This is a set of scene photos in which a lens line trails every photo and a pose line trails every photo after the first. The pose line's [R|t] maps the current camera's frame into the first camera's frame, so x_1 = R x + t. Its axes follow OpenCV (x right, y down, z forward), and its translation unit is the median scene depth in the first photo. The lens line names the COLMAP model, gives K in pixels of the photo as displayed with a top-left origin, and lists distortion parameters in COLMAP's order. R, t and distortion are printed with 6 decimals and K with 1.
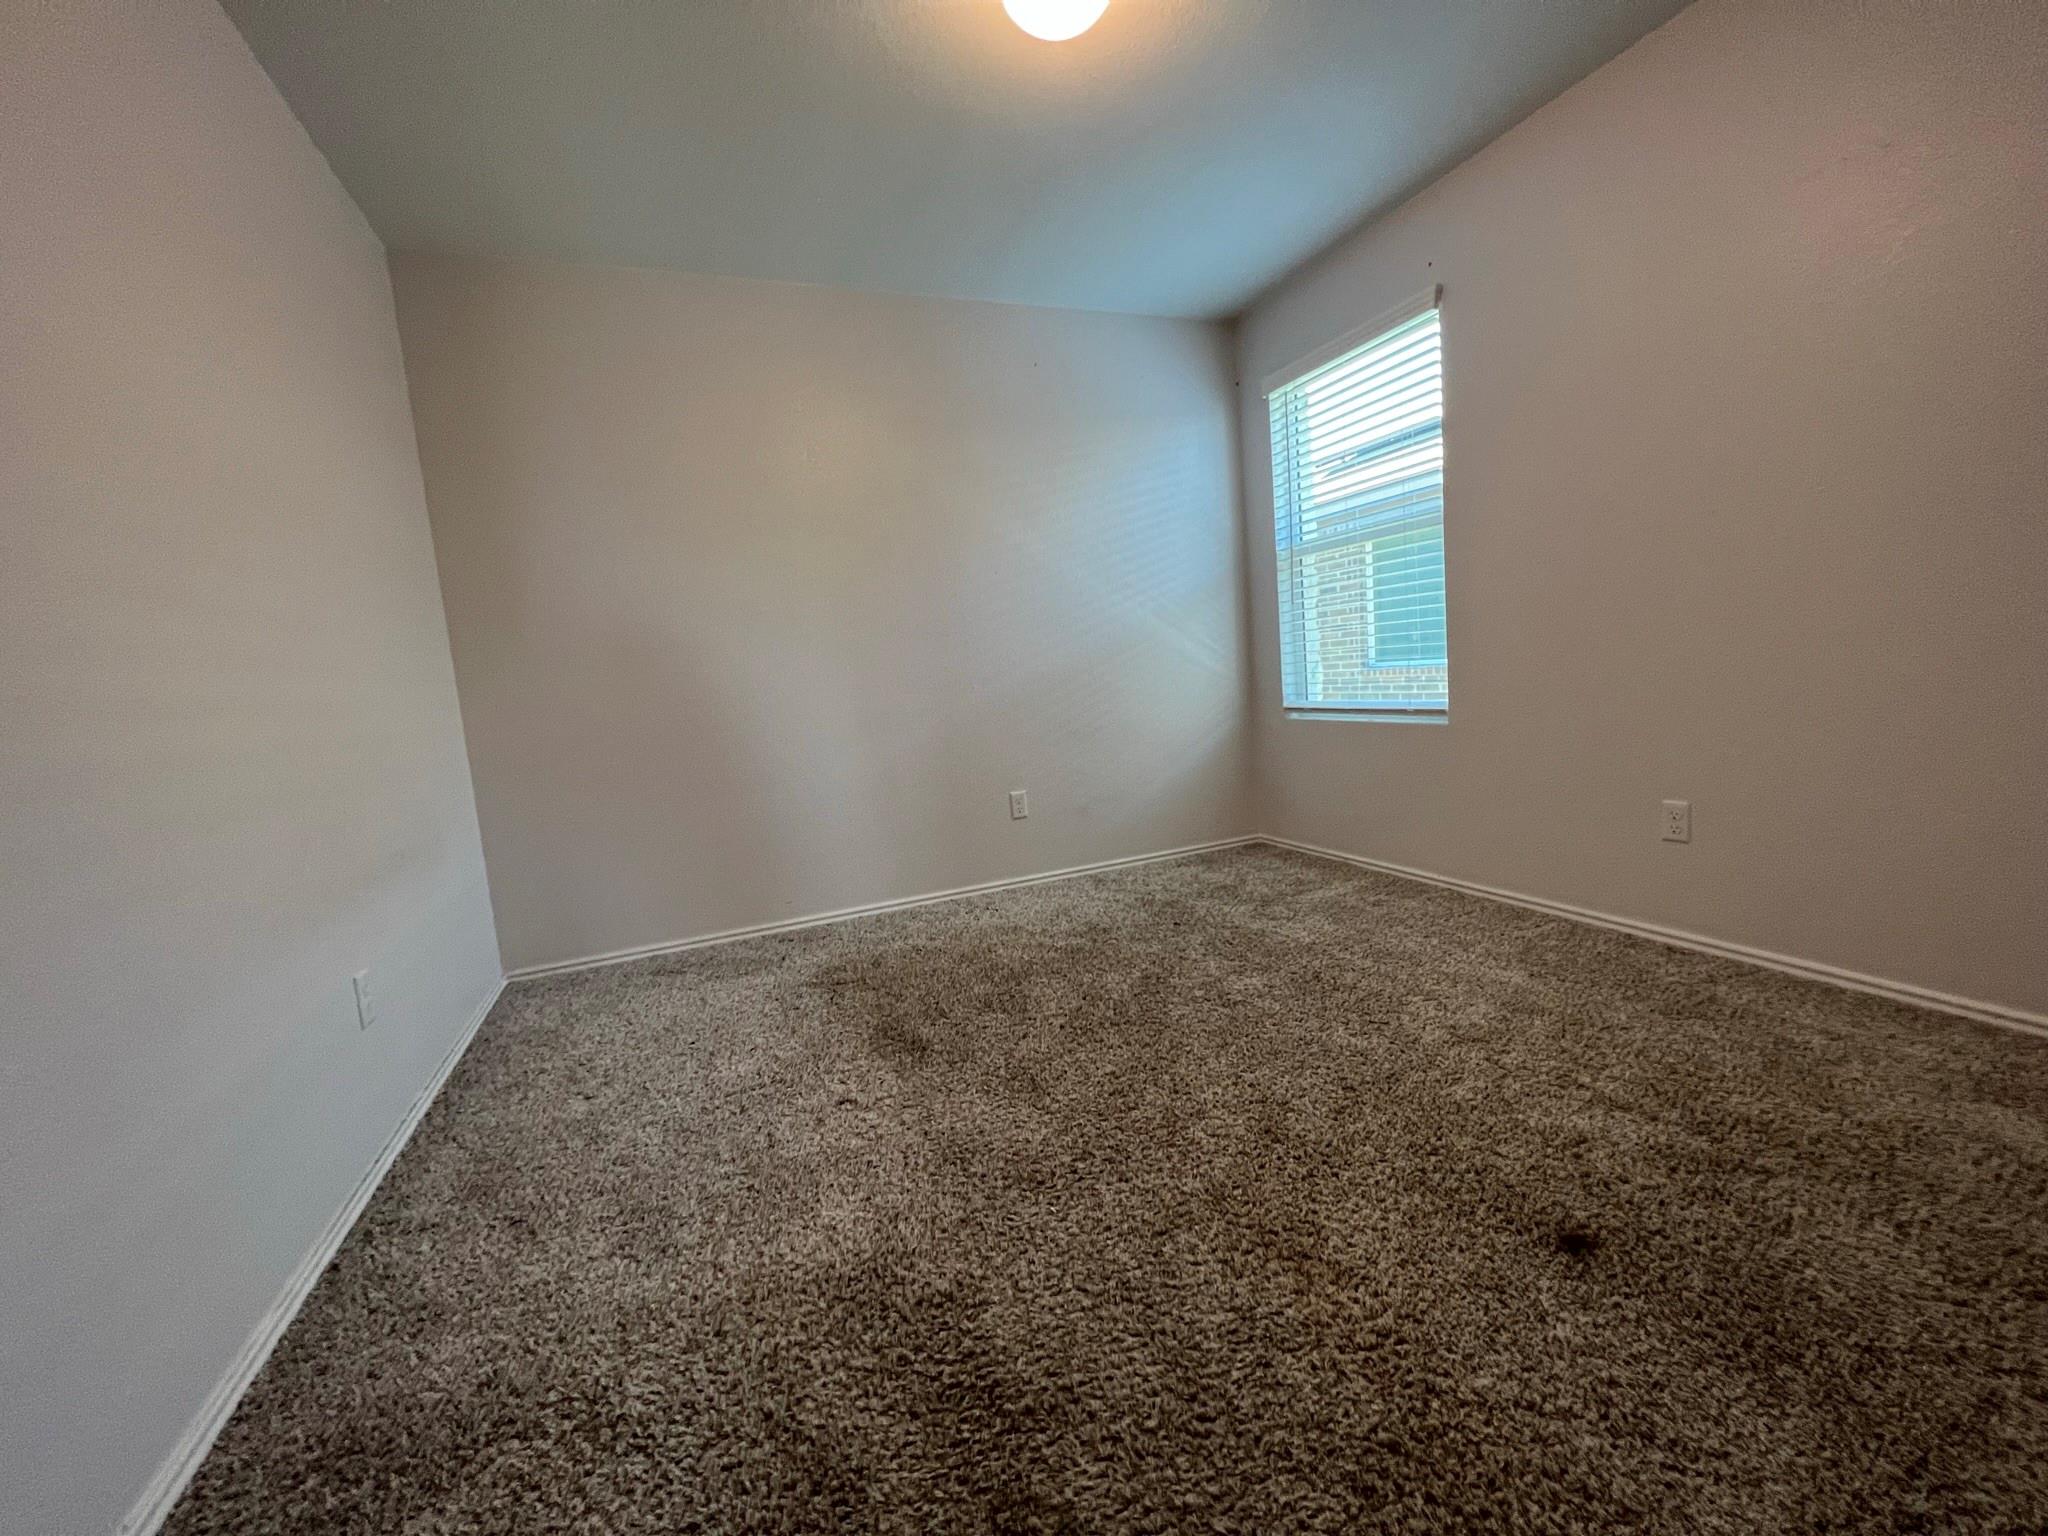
lens RADIAL K [[824.4, 0, 1020.0], [0, 824.4, 772.7], [0, 0, 1]] dist [-0.005464, 0.001745]
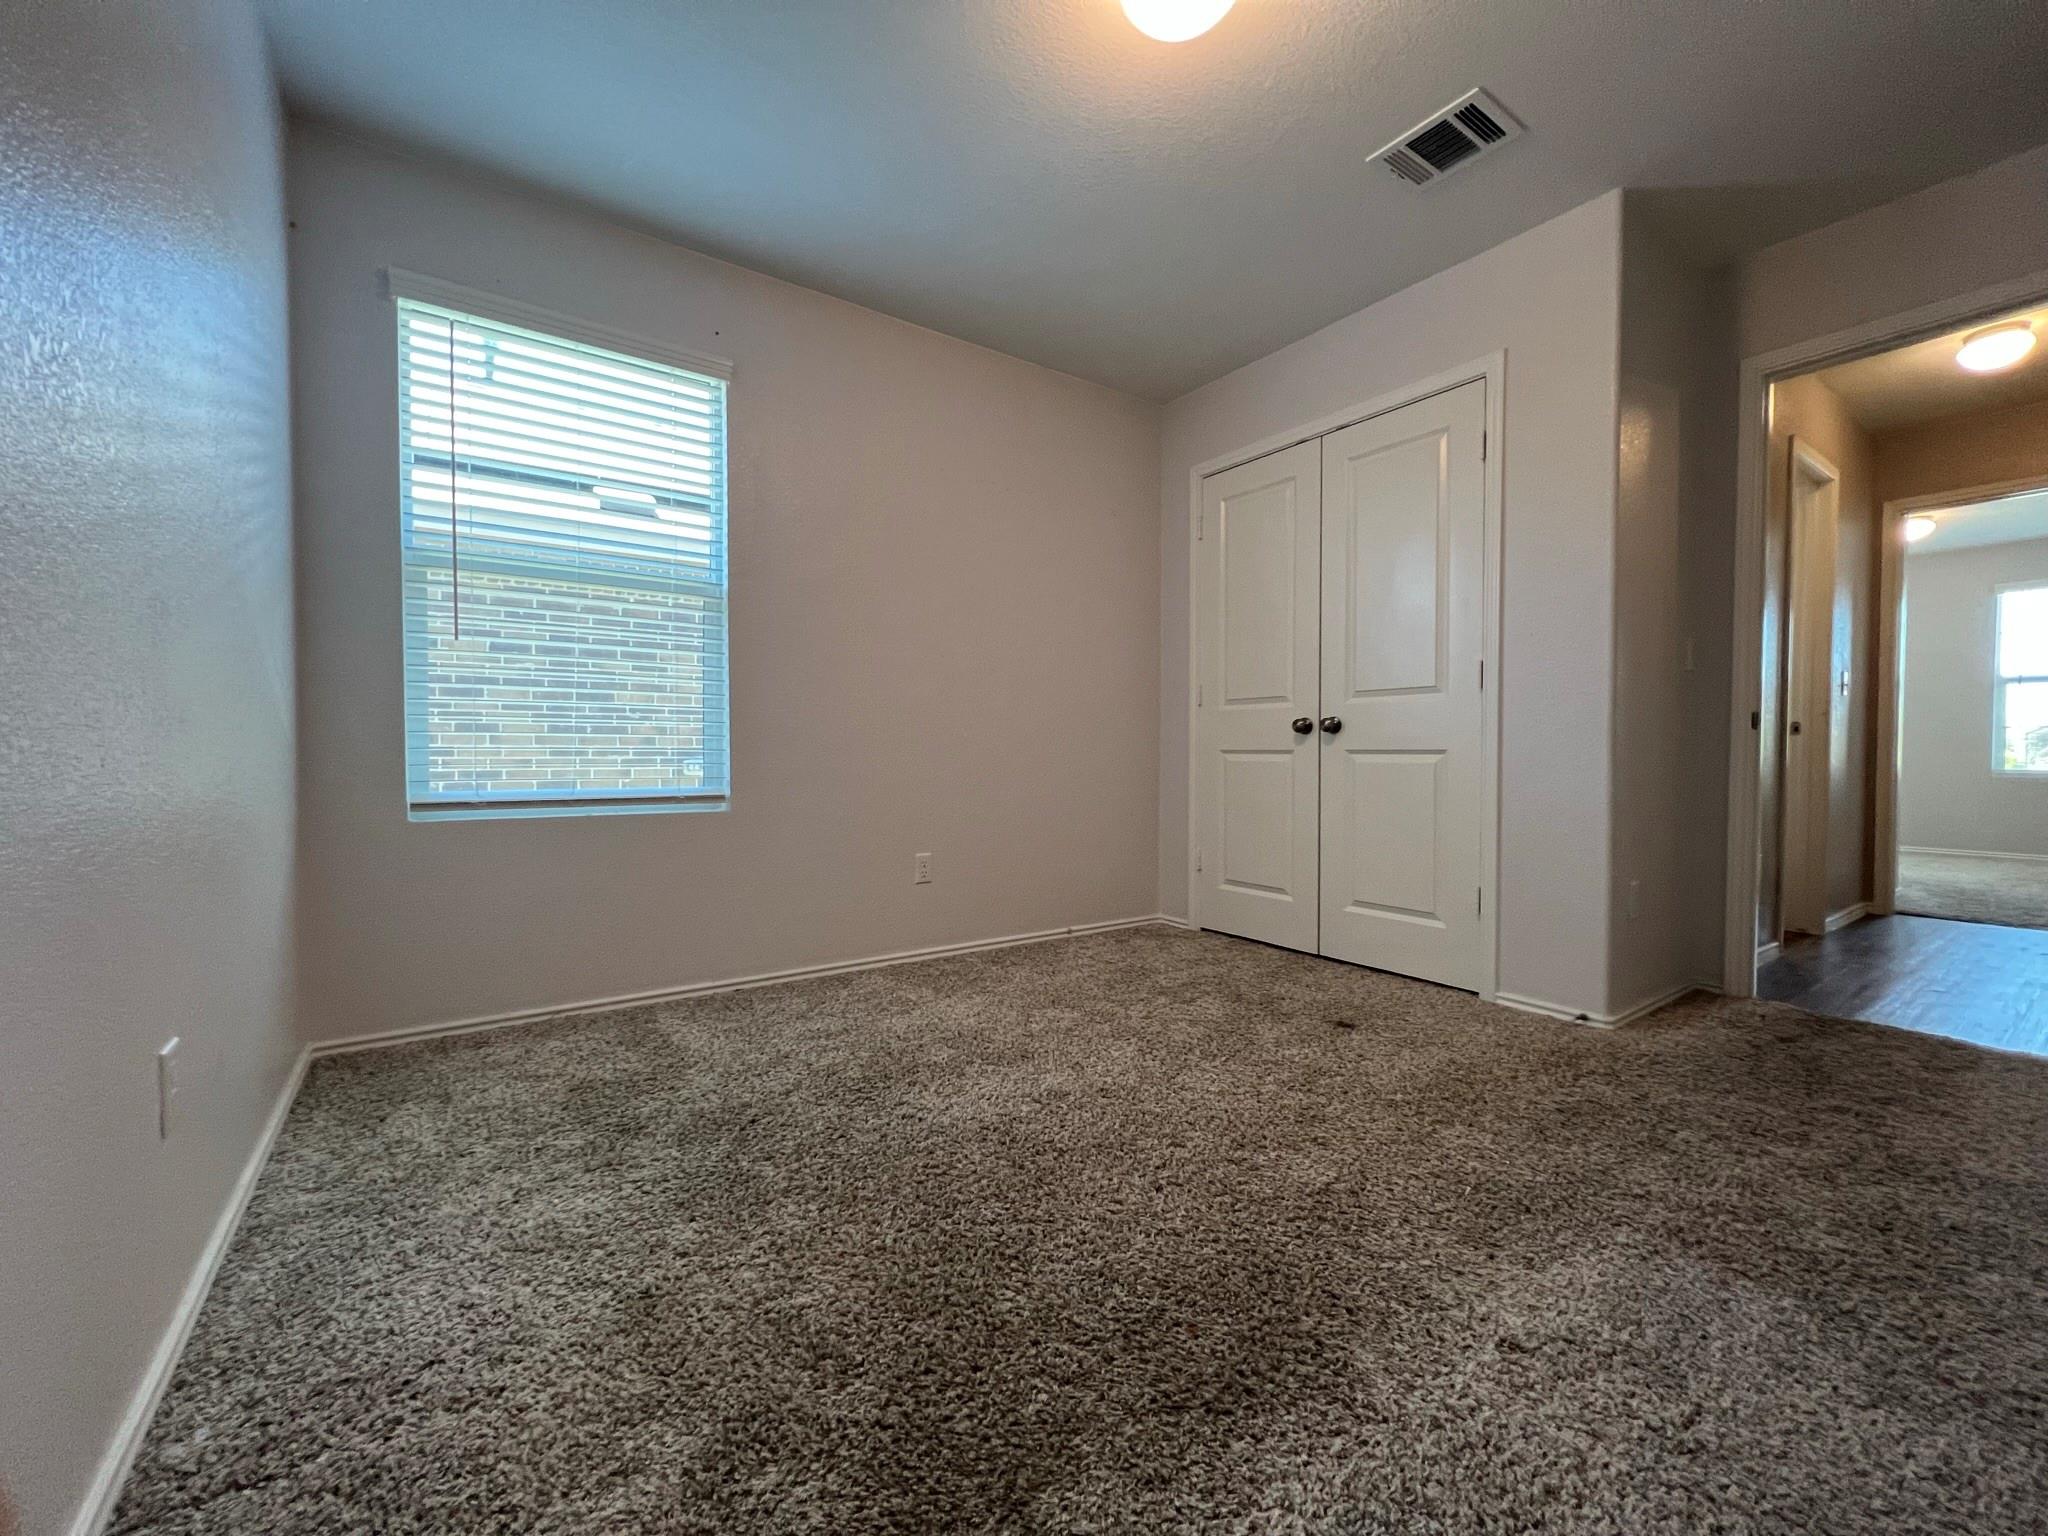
lens RADIAL K [[824.4, 0, 1024.5], [0, 824.4, 772.5], [0, 0, 1]] dist [-0.005464, 0.001745]
pose [[-0.222619, 0.051560, 0.973541, -0.465194], [0.132999, 0.990871, -0.022065, -0.036900], [-0.965791, 0.124568, -0.227444, 0.885525]]
